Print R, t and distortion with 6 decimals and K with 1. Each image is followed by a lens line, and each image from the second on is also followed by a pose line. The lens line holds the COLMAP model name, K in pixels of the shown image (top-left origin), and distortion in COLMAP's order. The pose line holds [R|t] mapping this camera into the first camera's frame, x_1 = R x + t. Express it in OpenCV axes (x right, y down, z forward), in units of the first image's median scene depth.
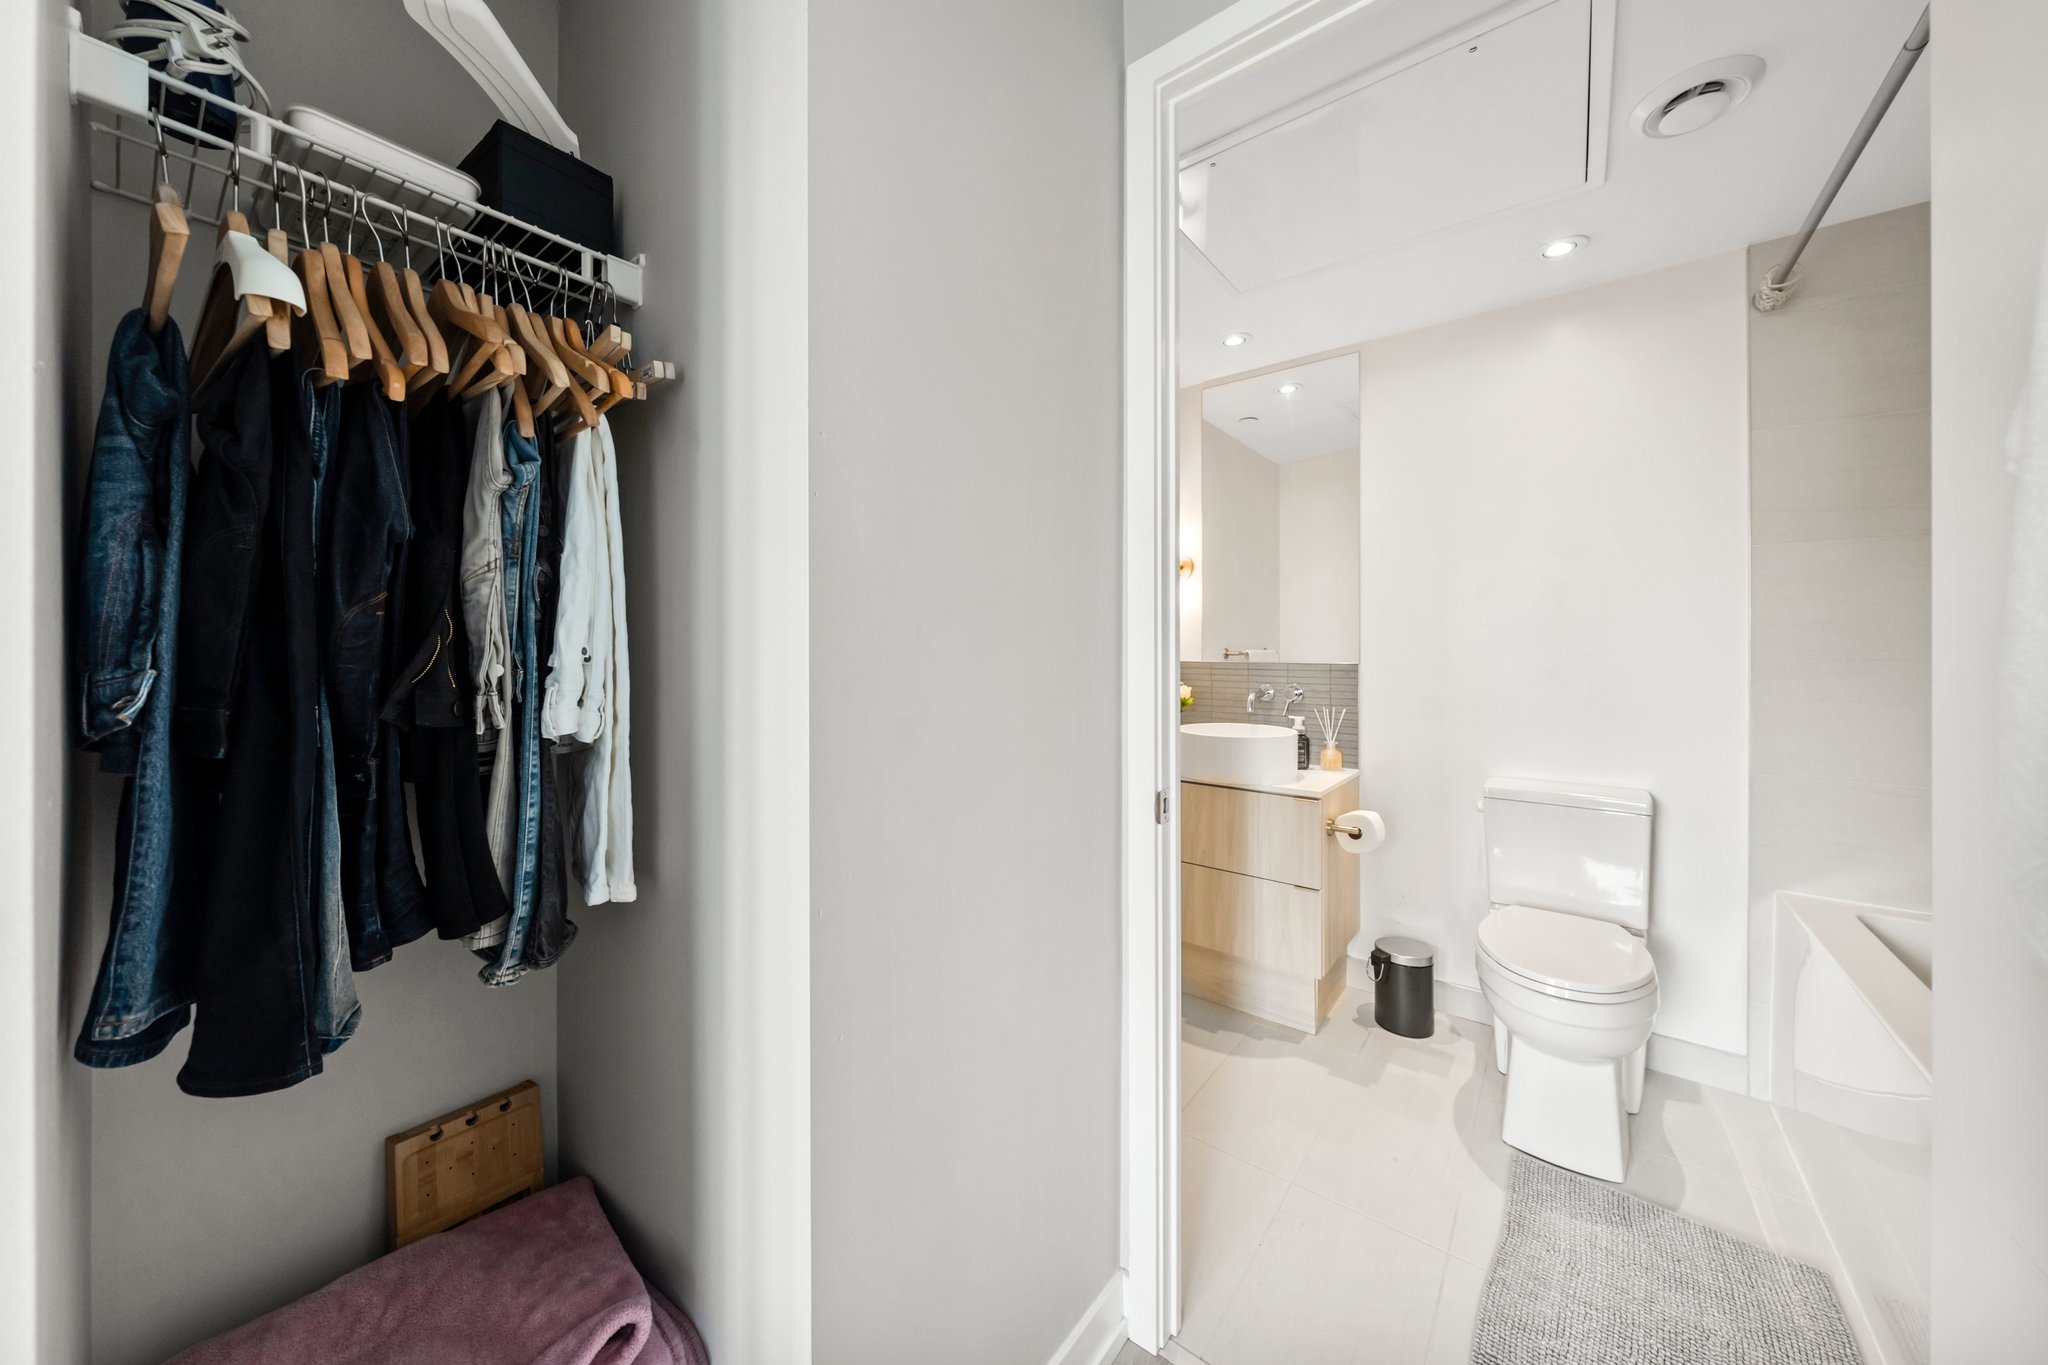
lens RADIAL K [[722.0, 0, 1012.7], [0, 722.0, 649.2], [0, 0, 1]] dist [-0.000239, -0.000036]
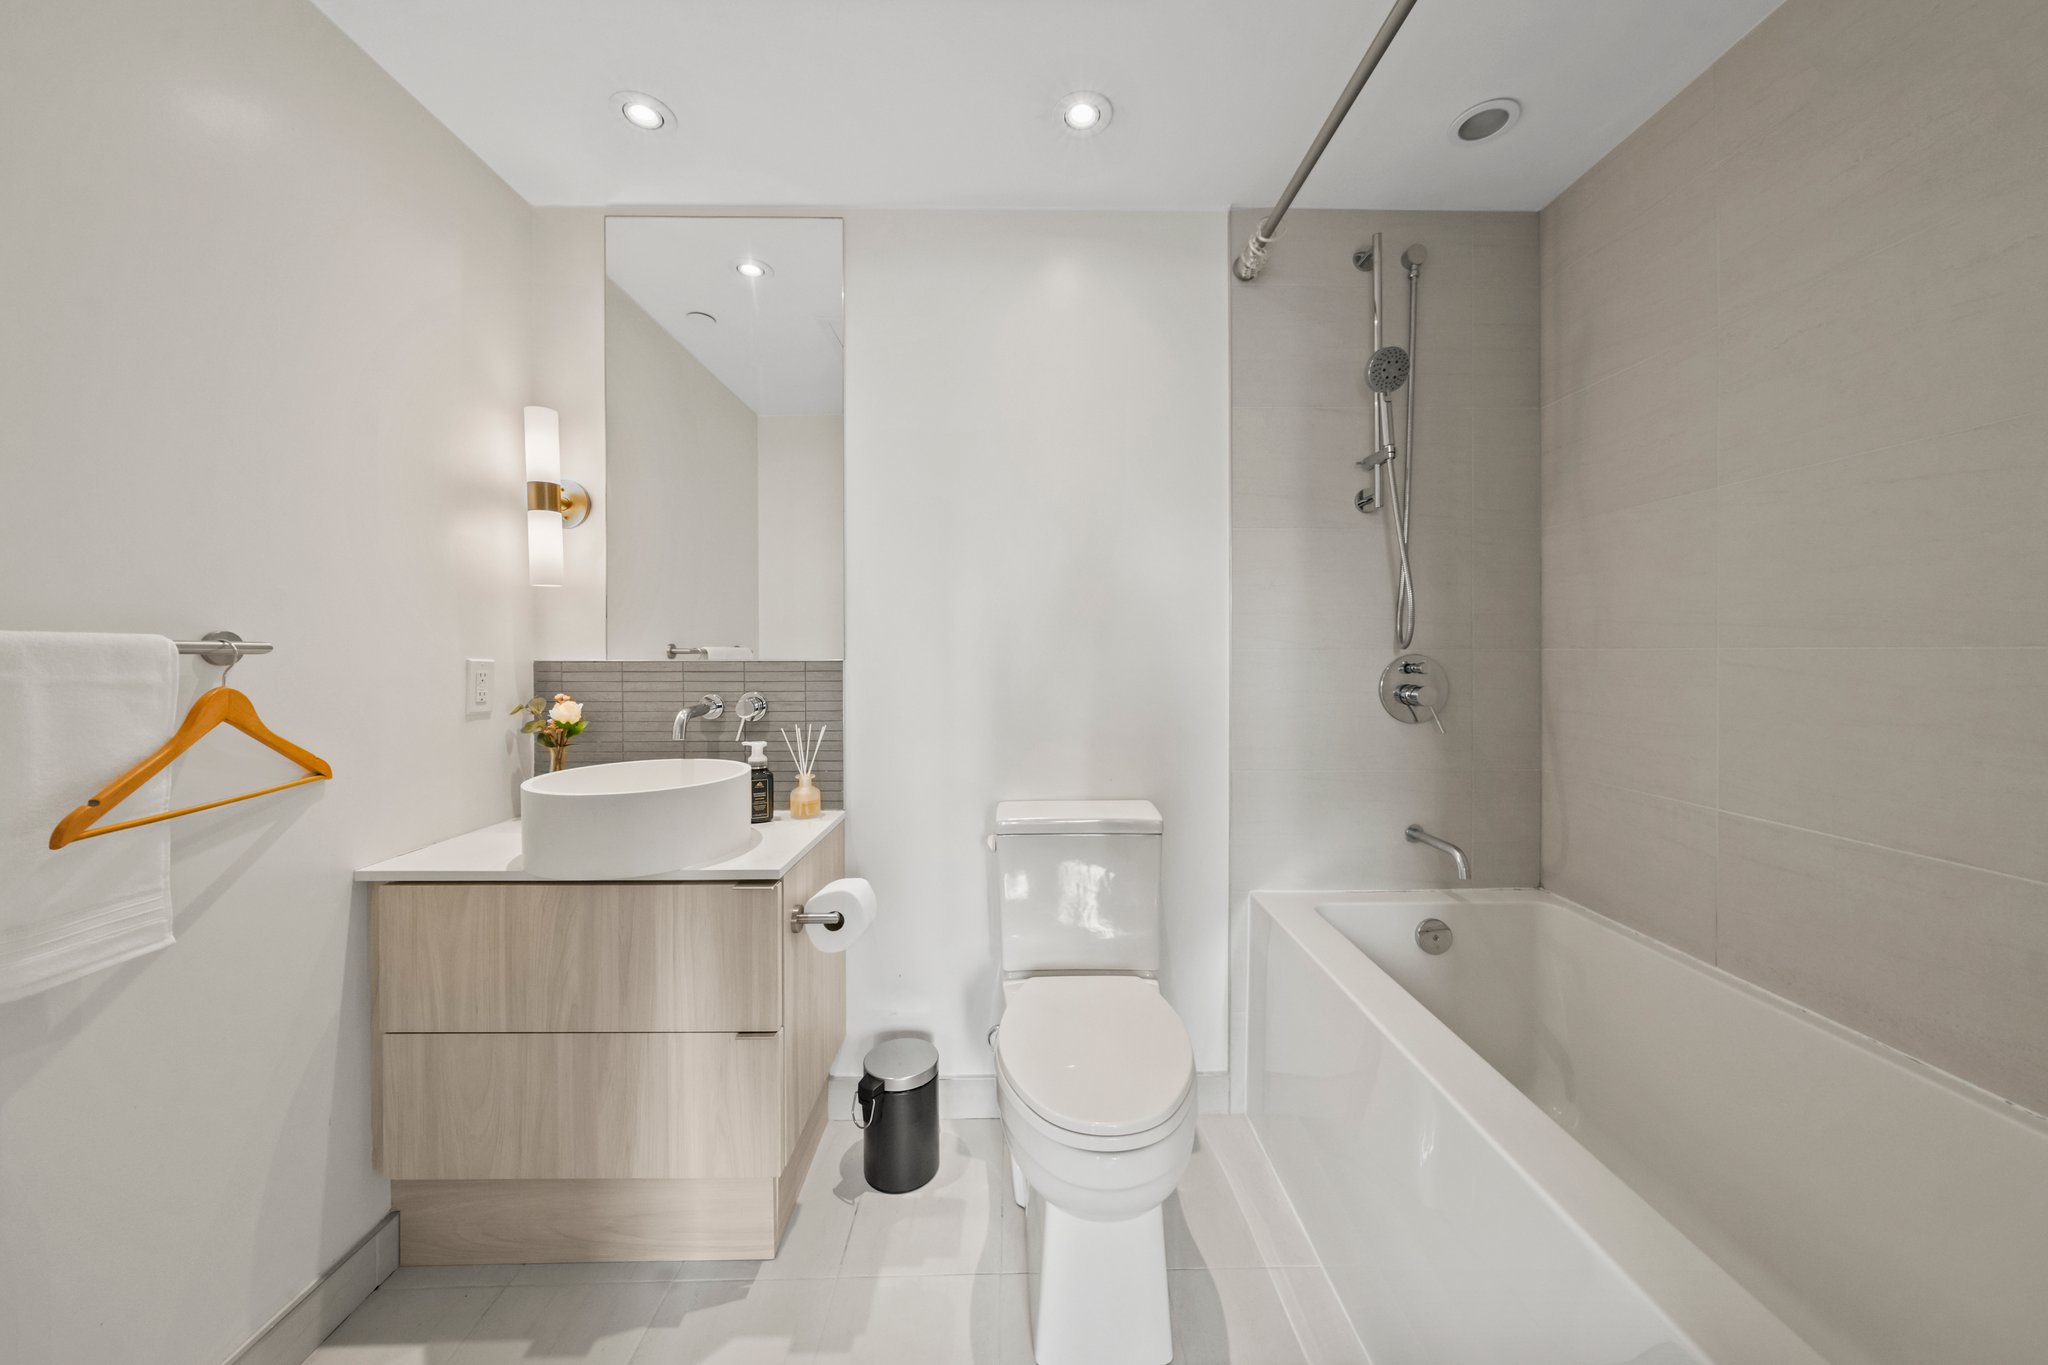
lens RADIAL K [[705.0, 0, 1035.4], [0, 705.0, 658.5], [0, 0, 1]] dist [-0.000877, -0.000128]
pose [[0.771806, -0.003569, 0.635848, 0.206970], [0.001756, 0.999992, 0.003481, 0.017862], [-0.635856, -0.001570, 0.771806, 0.387697]]
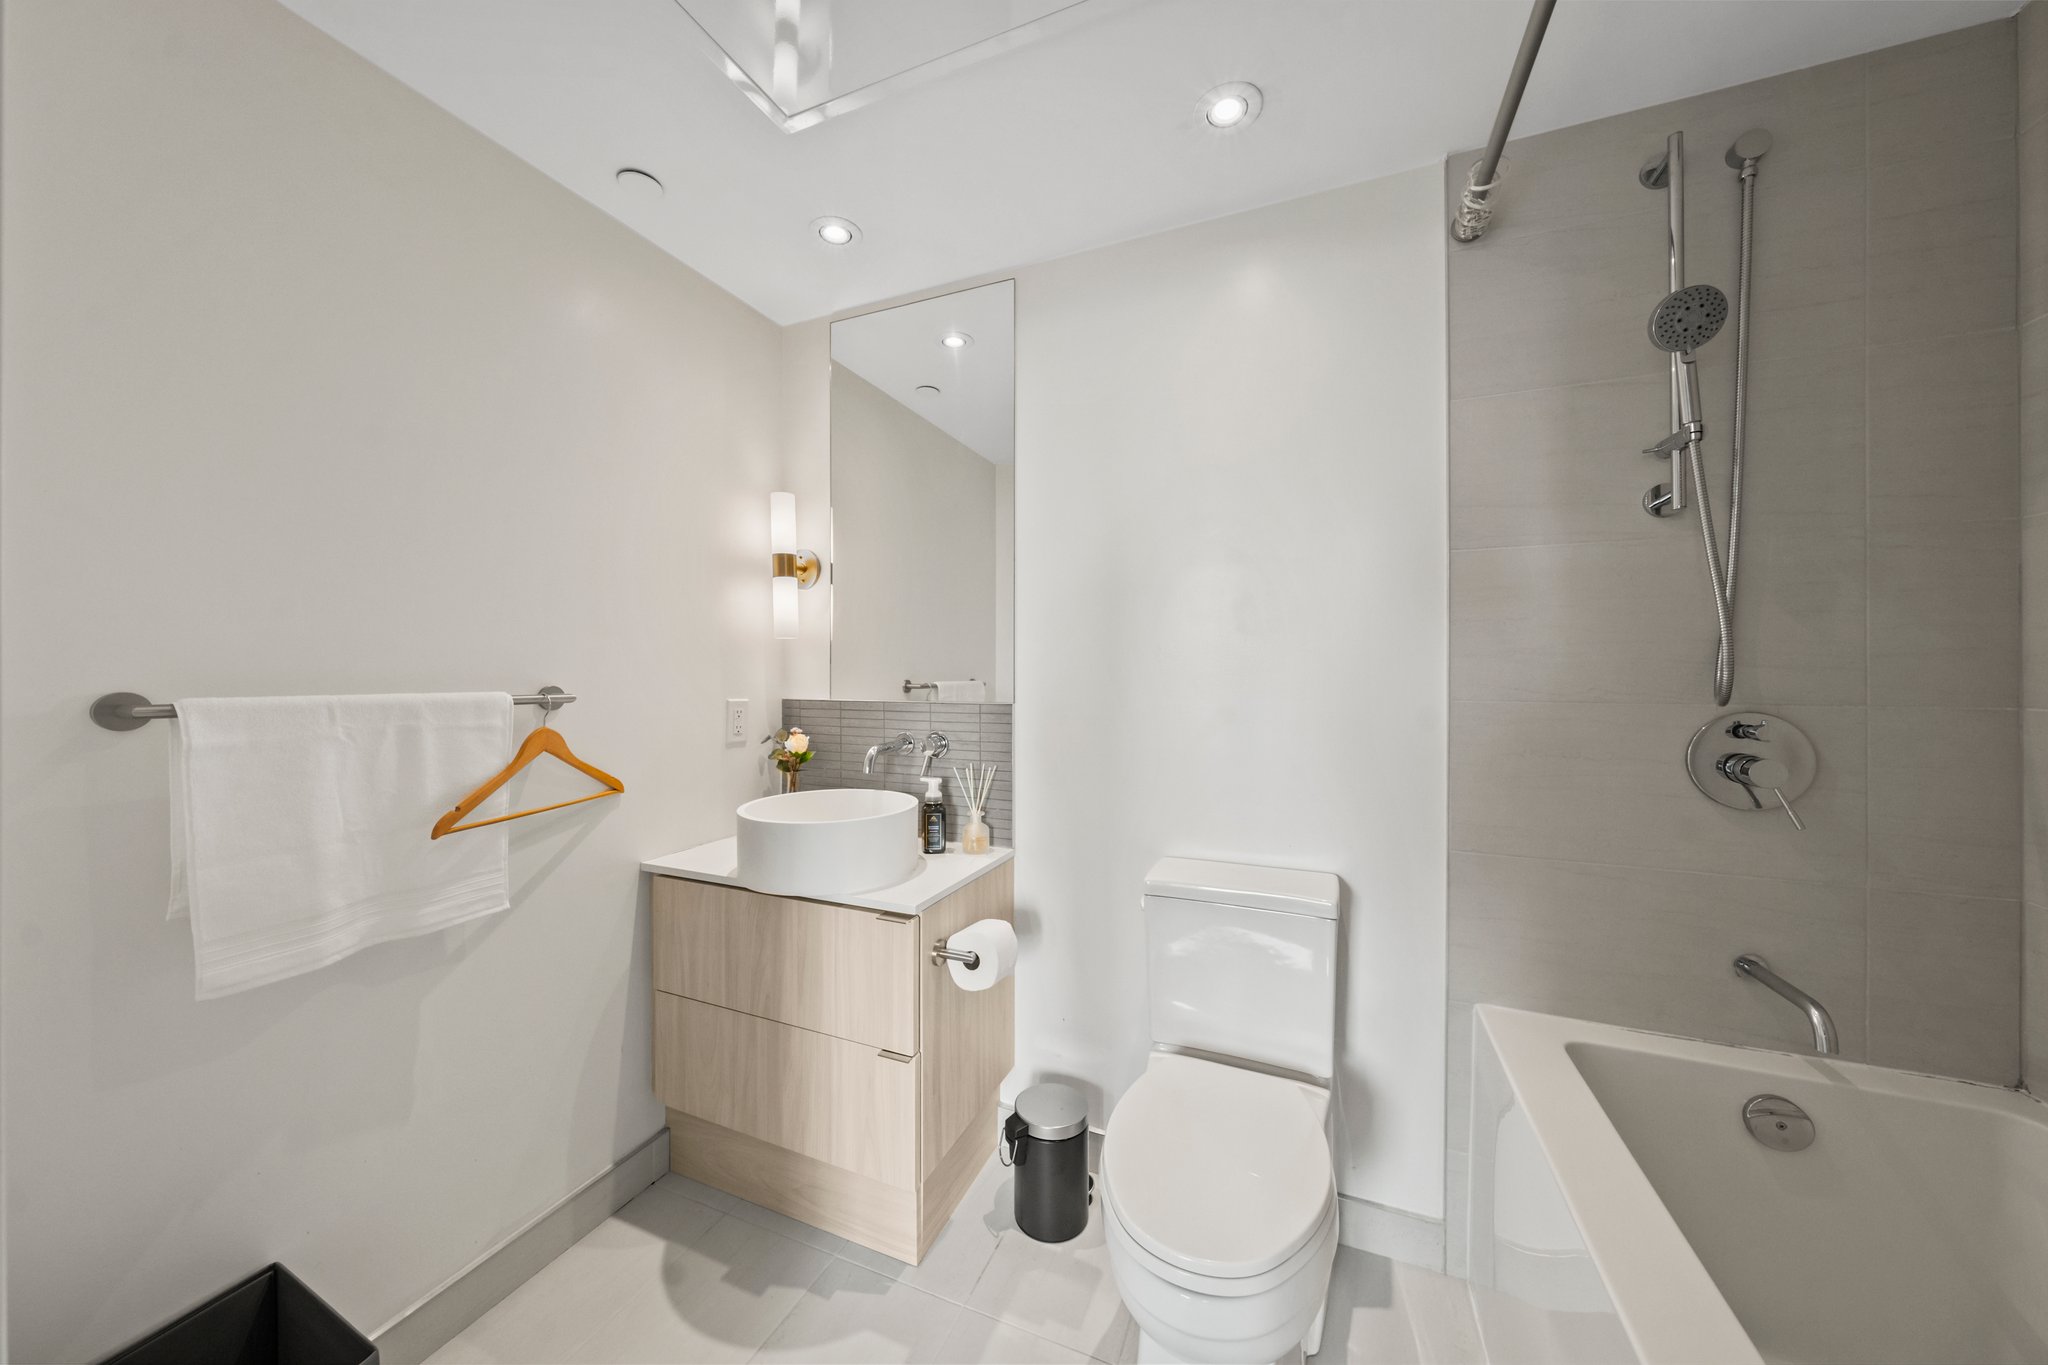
lens RADIAL K [[697.7, 0, 1028.7], [0, 697.7, 673.4], [0, 0, 1]] dist [-0.001427, -0.000101]
pose [[0.964286, 0.003097, 0.264844, 0.342278], [-0.002783, 0.999995, -0.001558, -0.011075], [-0.264847, 0.000766, 0.964290, 0.348943]]
